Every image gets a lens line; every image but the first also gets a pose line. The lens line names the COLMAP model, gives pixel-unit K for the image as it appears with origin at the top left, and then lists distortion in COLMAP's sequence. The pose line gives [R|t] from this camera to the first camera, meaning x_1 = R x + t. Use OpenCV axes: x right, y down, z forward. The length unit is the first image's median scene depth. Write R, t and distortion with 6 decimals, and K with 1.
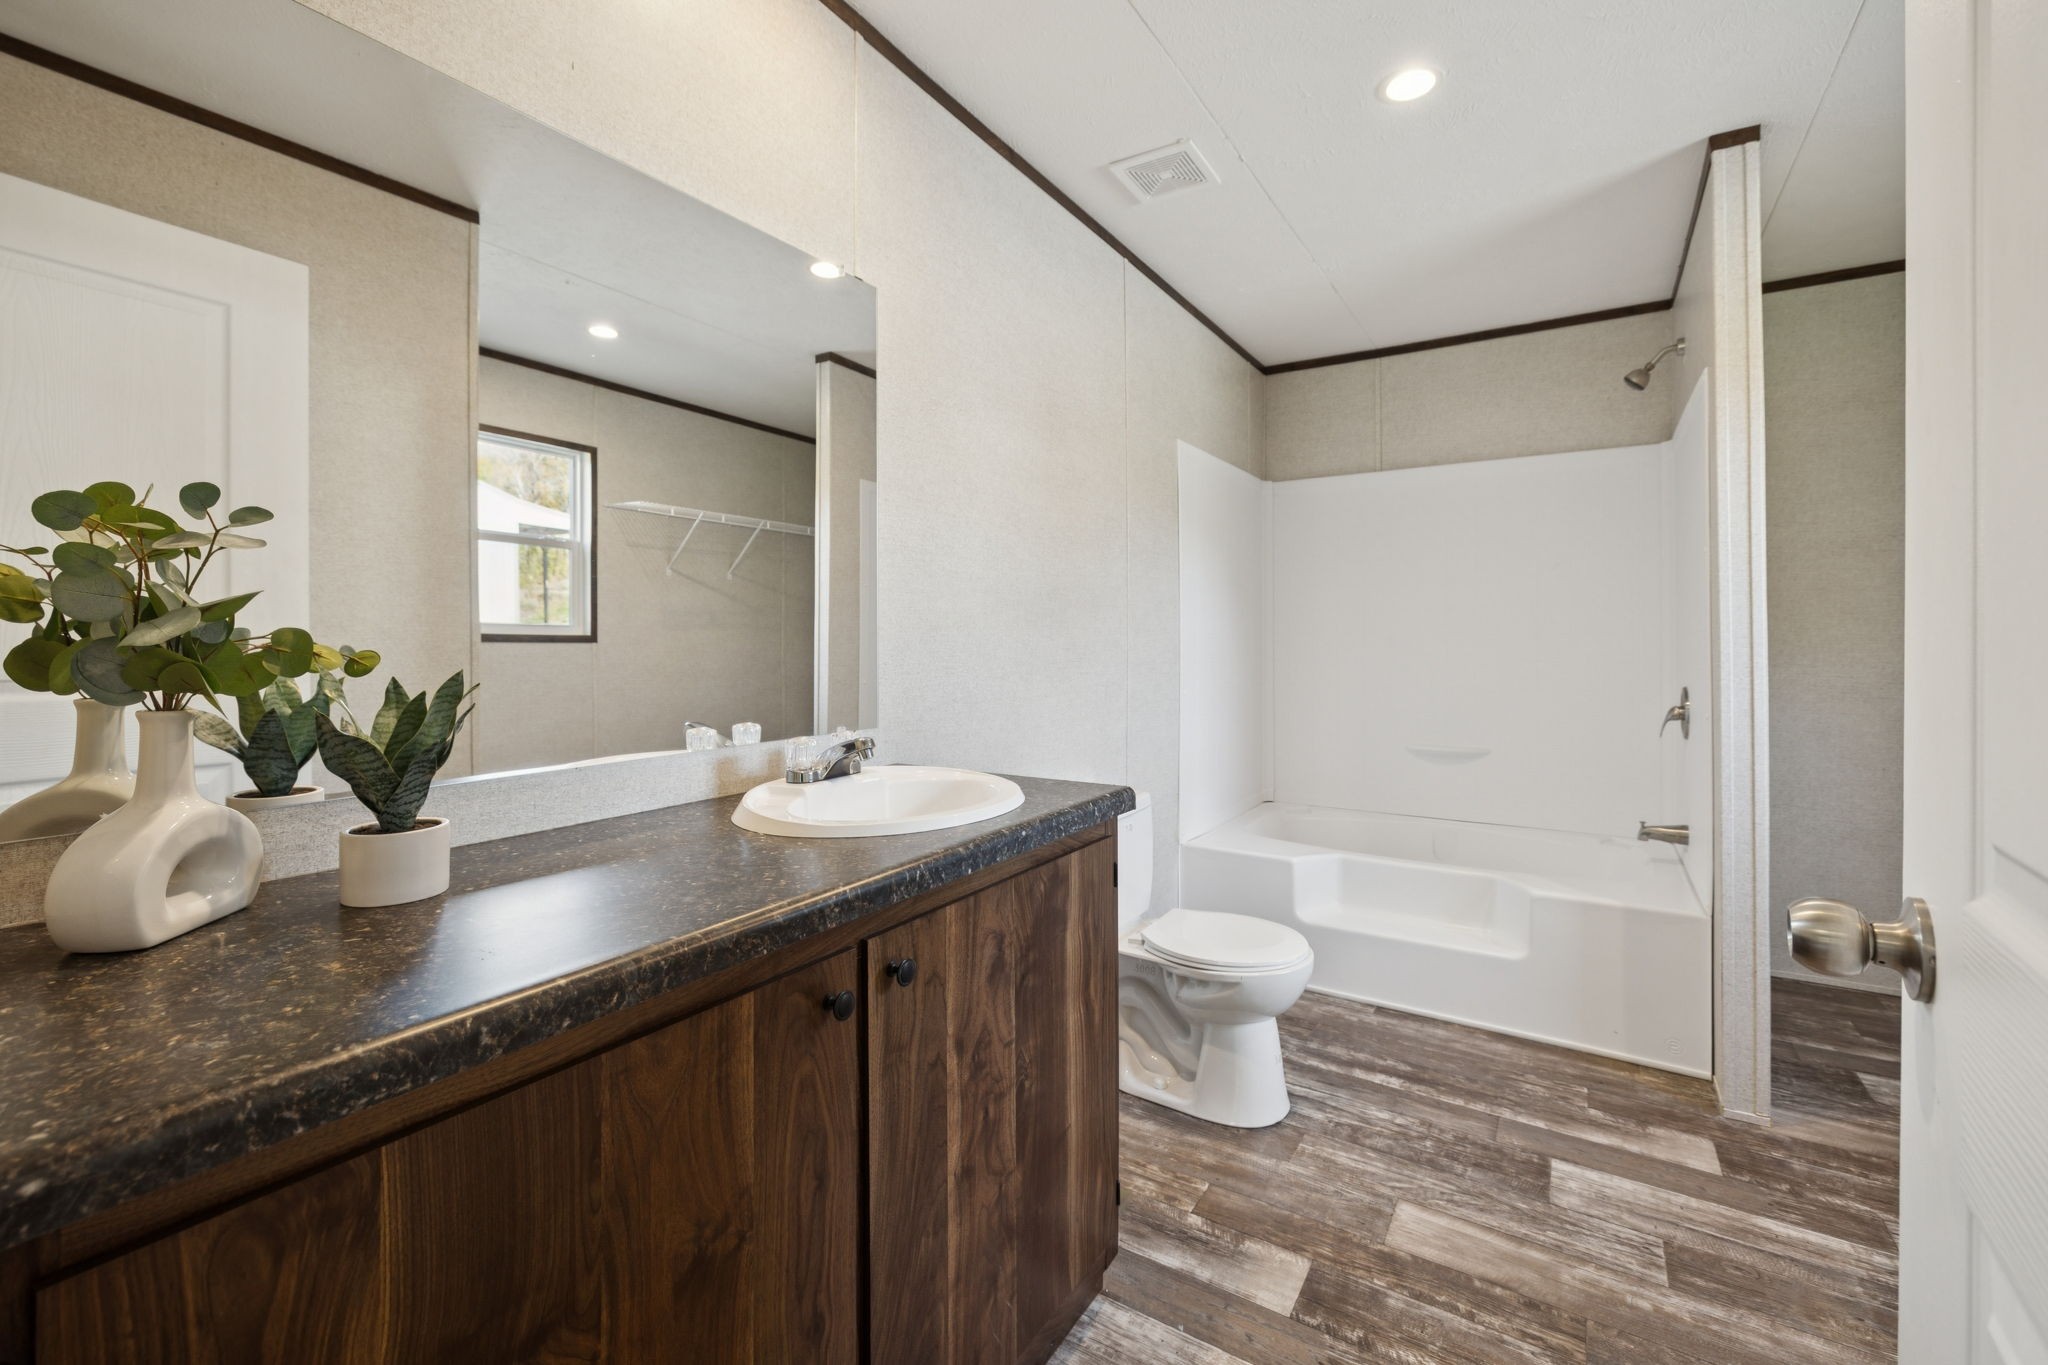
lens RADIAL K [[854.2, 0, 1023.0], [0, 854.2, 637.7], [0, 0, 1]] dist [0.000159, 0.000051]
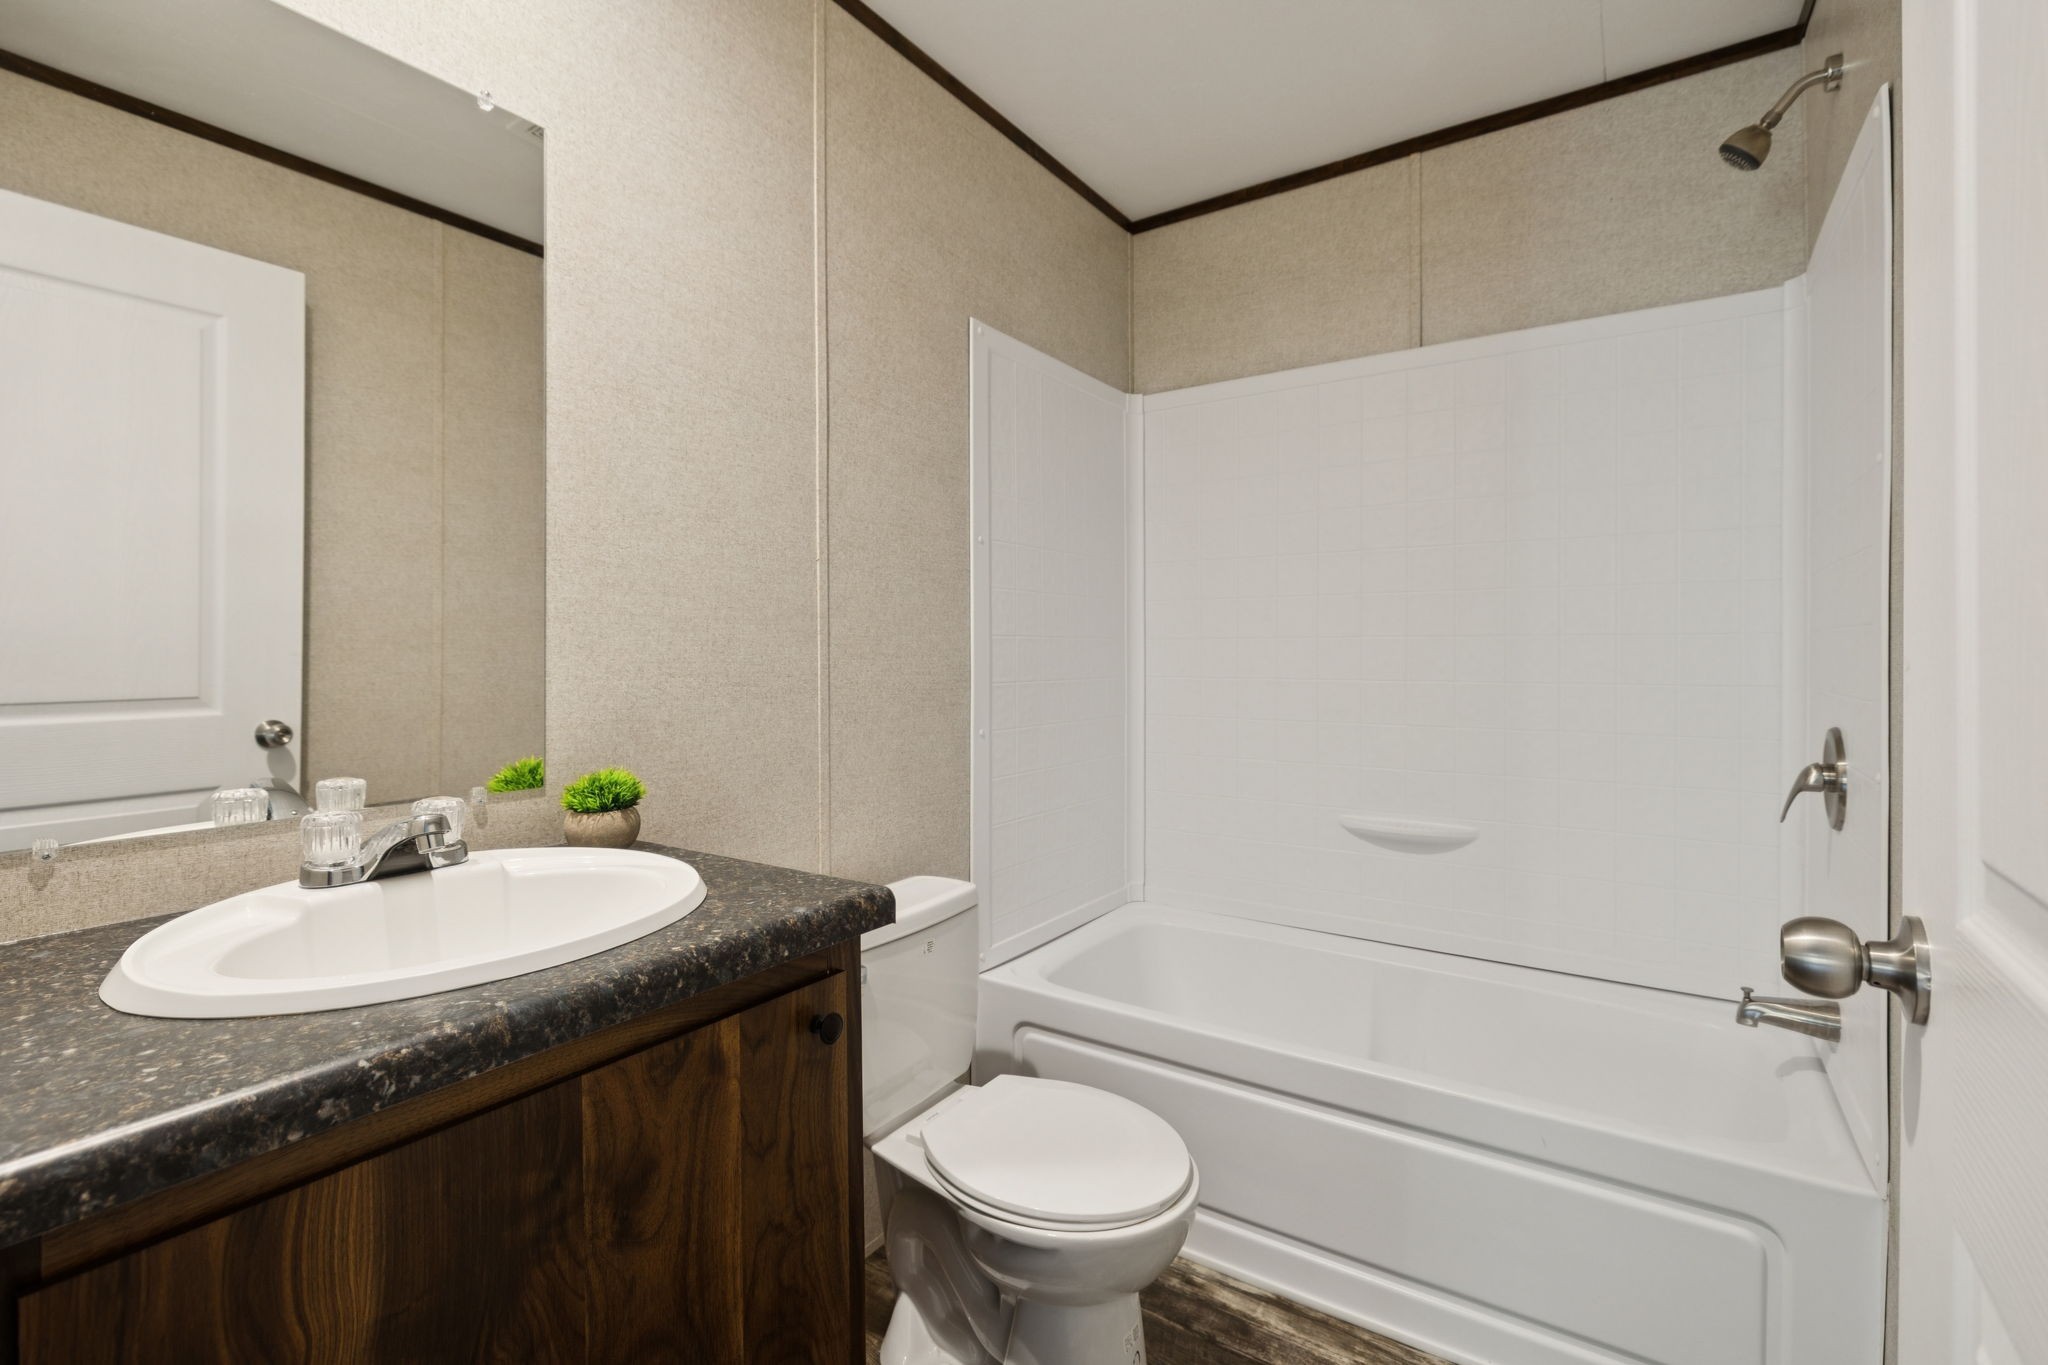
lens RADIAL K [[903.7, 0, 972.7], [0, 903.7, 687.0], [0, 0, 1]] dist [-0.059299, 0.011494]
pose [[0.999302, -0.000225, -0.037355, 0.211631], [0.001348, 0.999548, 0.030042, 0.012053], [0.037332, -0.030071, 0.998850, 0.360182]]
